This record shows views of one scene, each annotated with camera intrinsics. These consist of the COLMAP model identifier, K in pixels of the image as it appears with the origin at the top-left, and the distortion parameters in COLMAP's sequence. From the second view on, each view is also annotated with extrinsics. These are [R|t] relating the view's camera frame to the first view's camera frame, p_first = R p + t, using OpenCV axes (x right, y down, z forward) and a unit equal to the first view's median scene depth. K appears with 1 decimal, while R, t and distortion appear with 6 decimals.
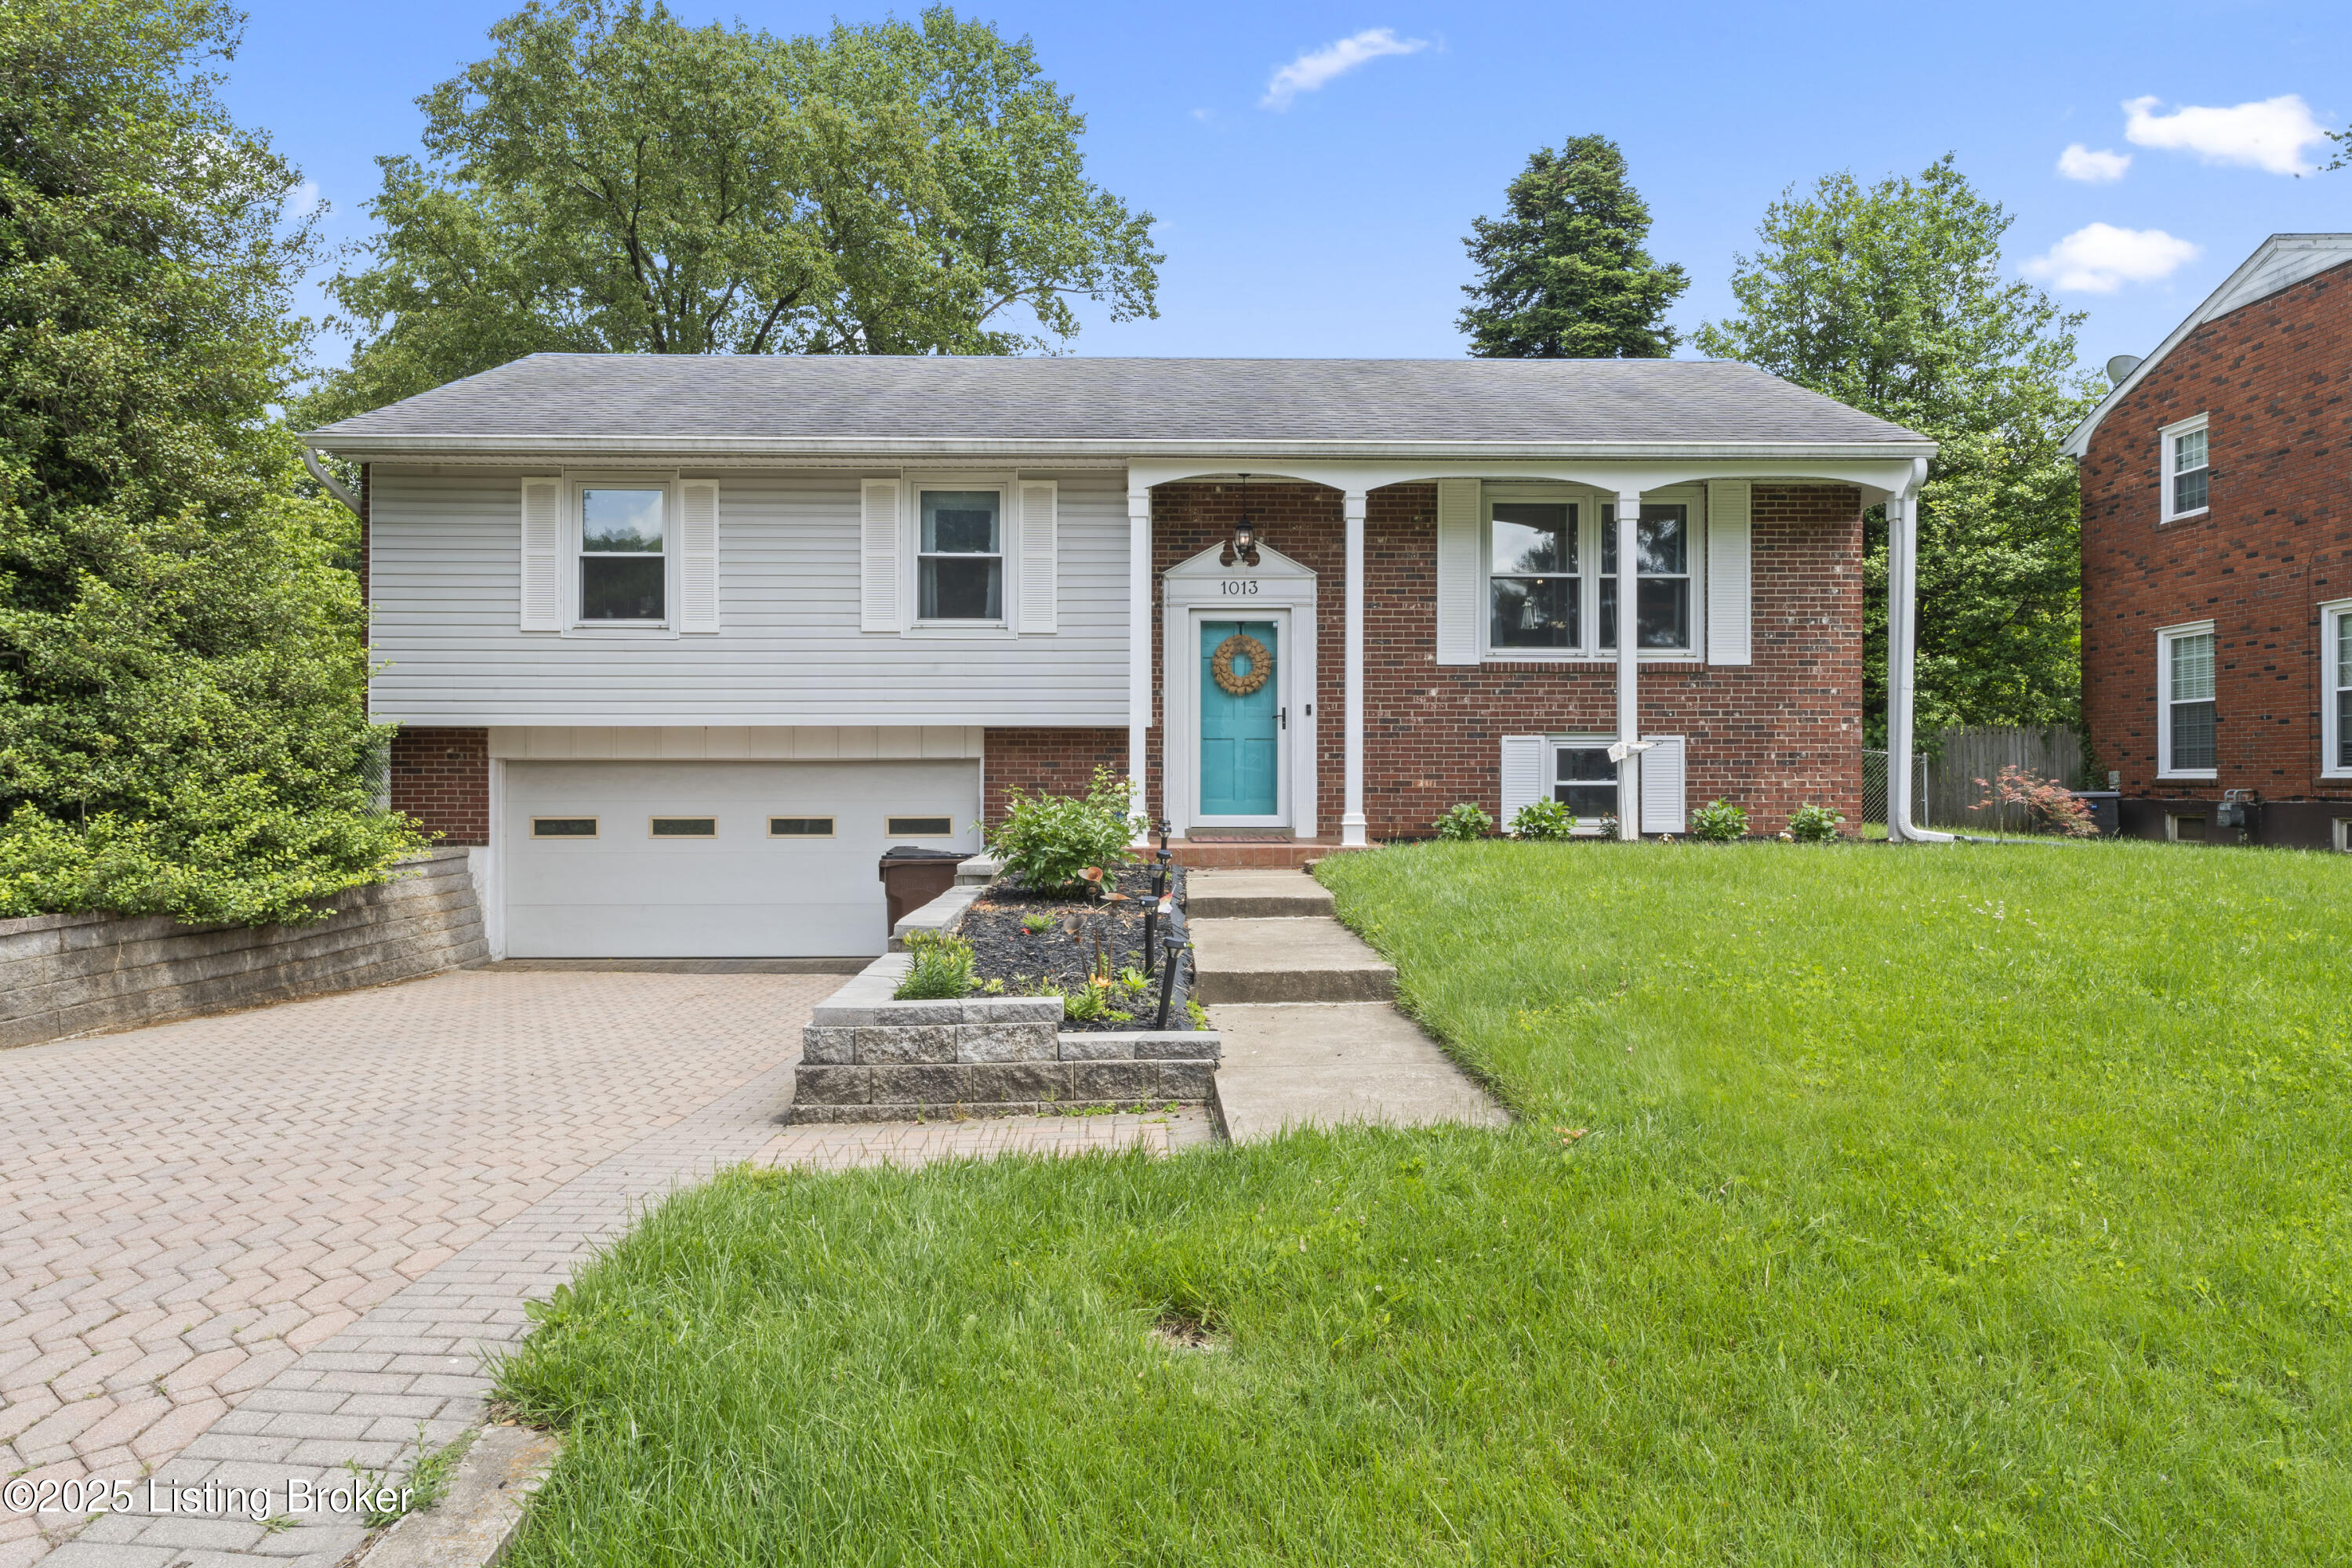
lens RADIAL K [[1674.9, 0, 1180.9], [0, 1674.9, 789.8], [0, 0, 1]] dist [-0.011119, 0.001062]
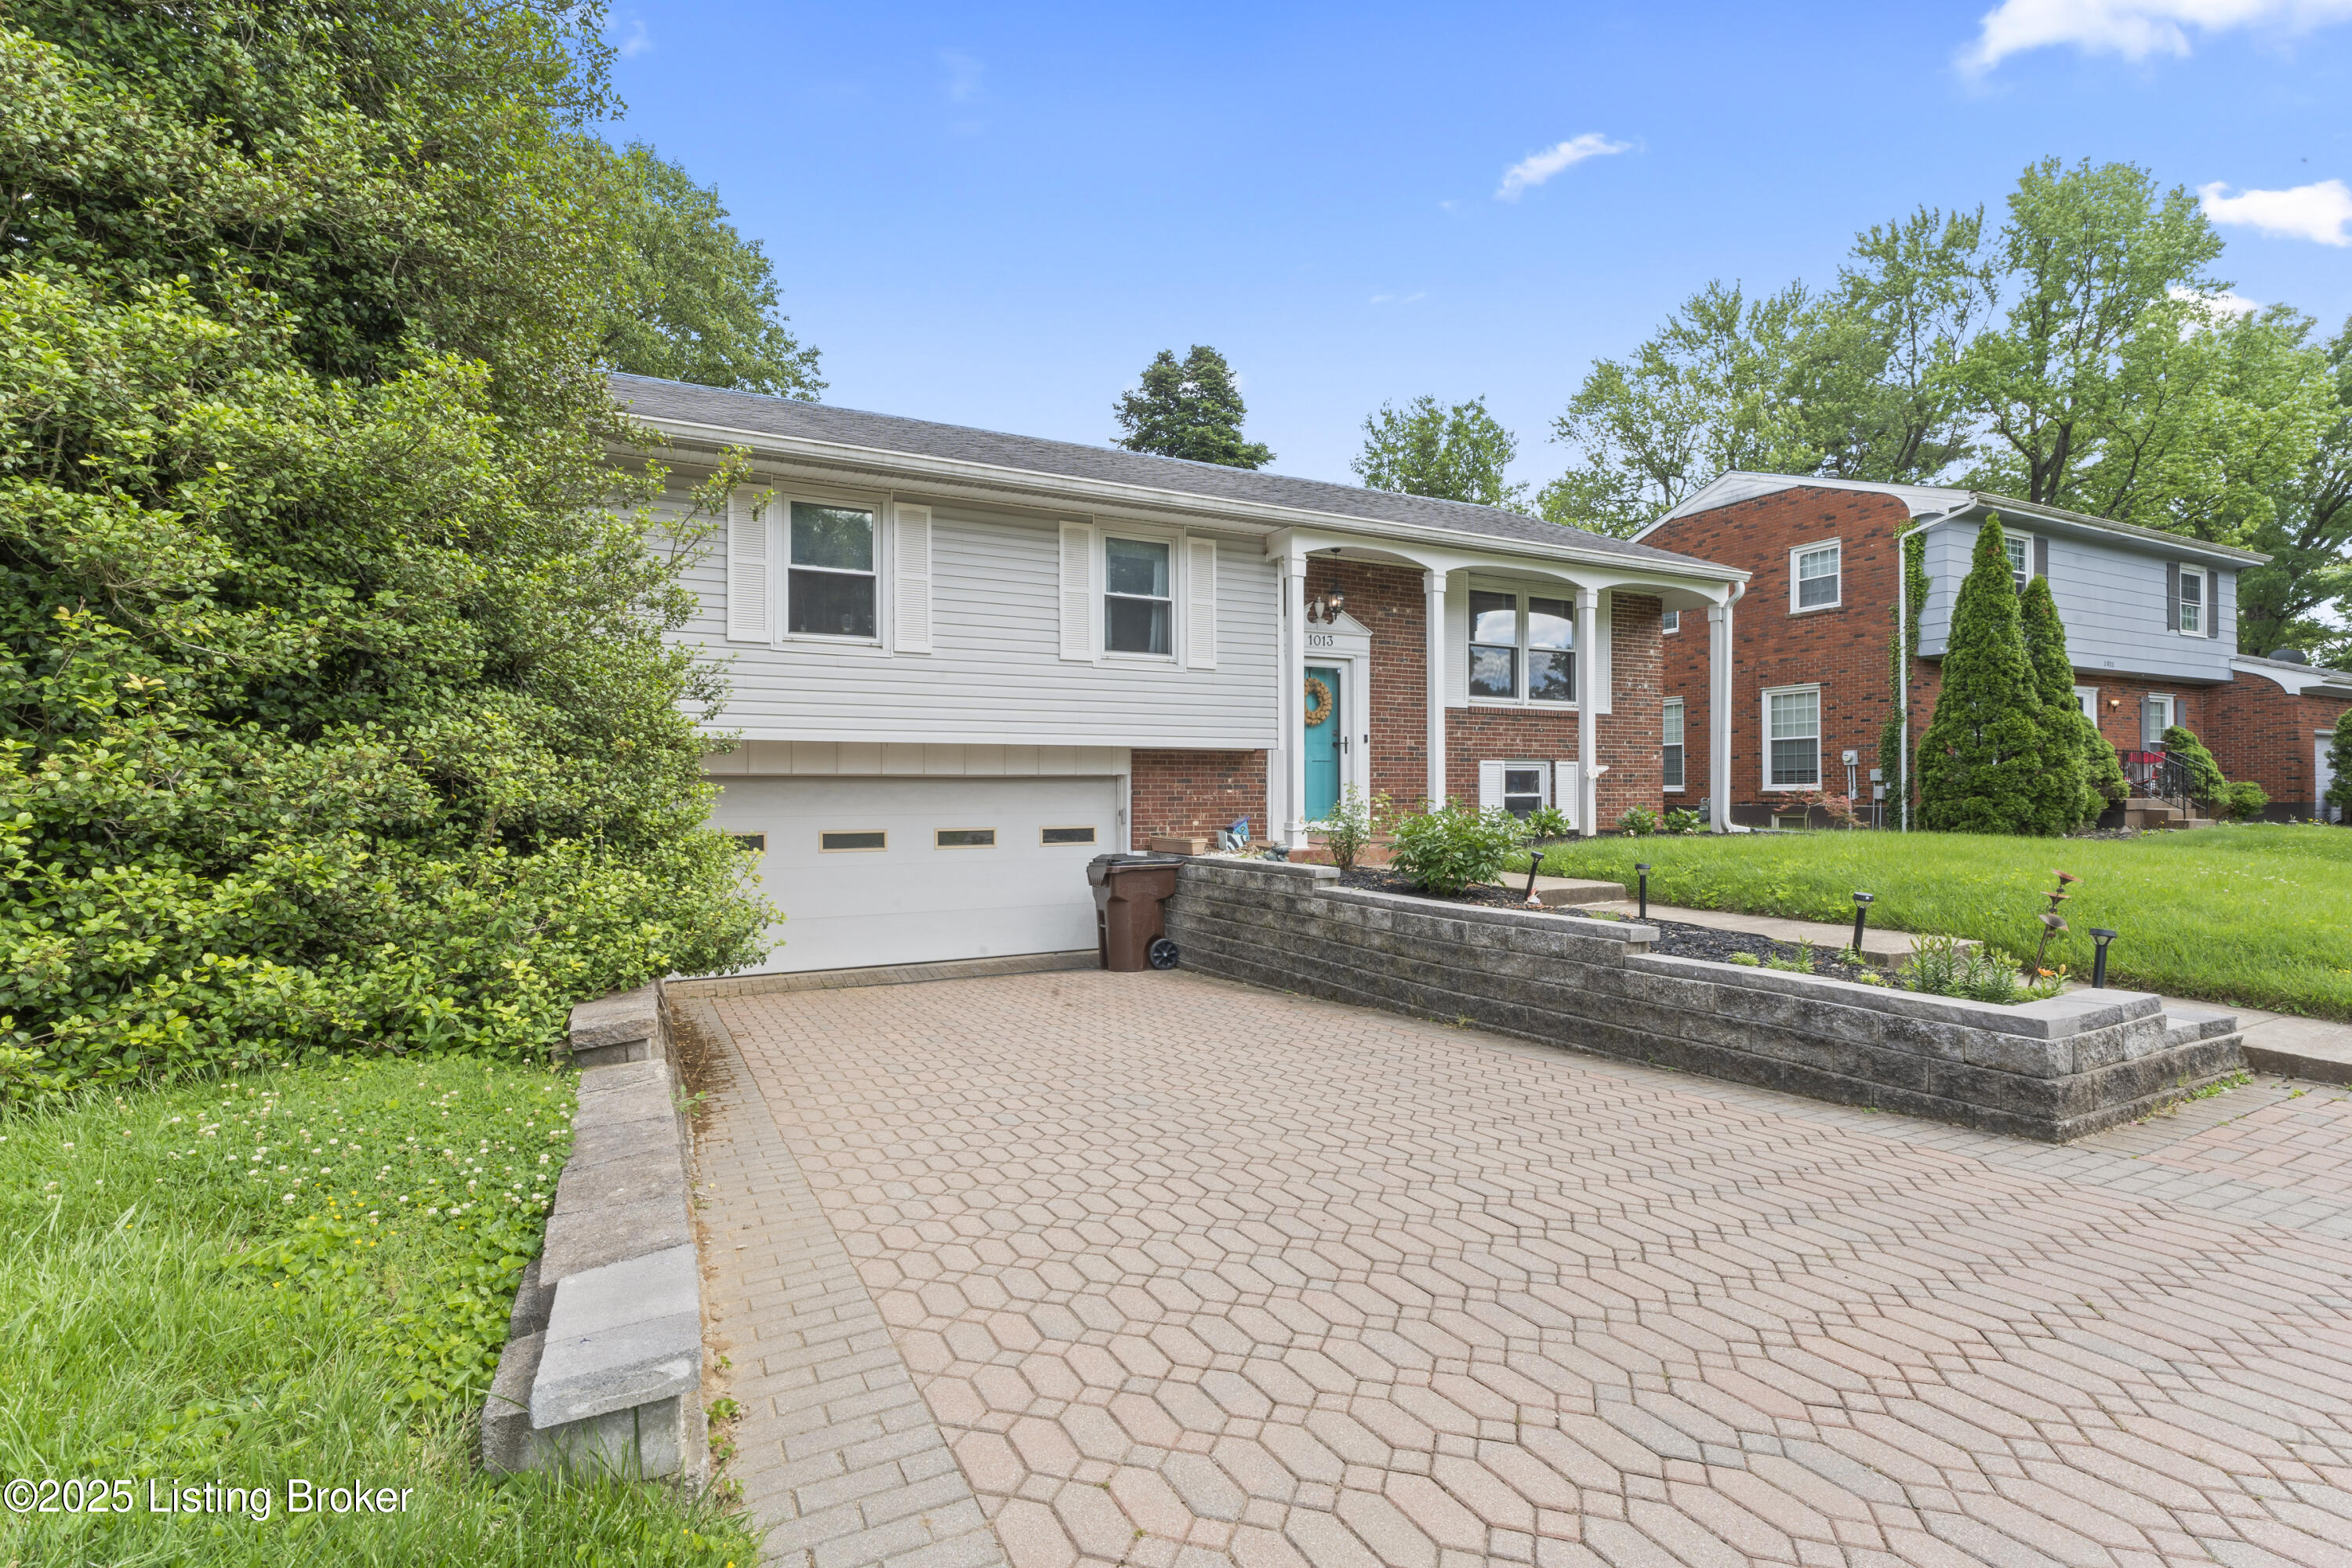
lens RADIAL K [[1122.5, 0, 1172.5], [0, 1122.5, 793.9], [0, 0, 1]] dist [0.001383, 0.000007]
pose [[0.888302, -0.002464, 0.459253, -0.450513], [0.003877, 0.999990, -0.002134, -0.004381], [-0.459243, 0.003676, 0.888303, 0.304307]]
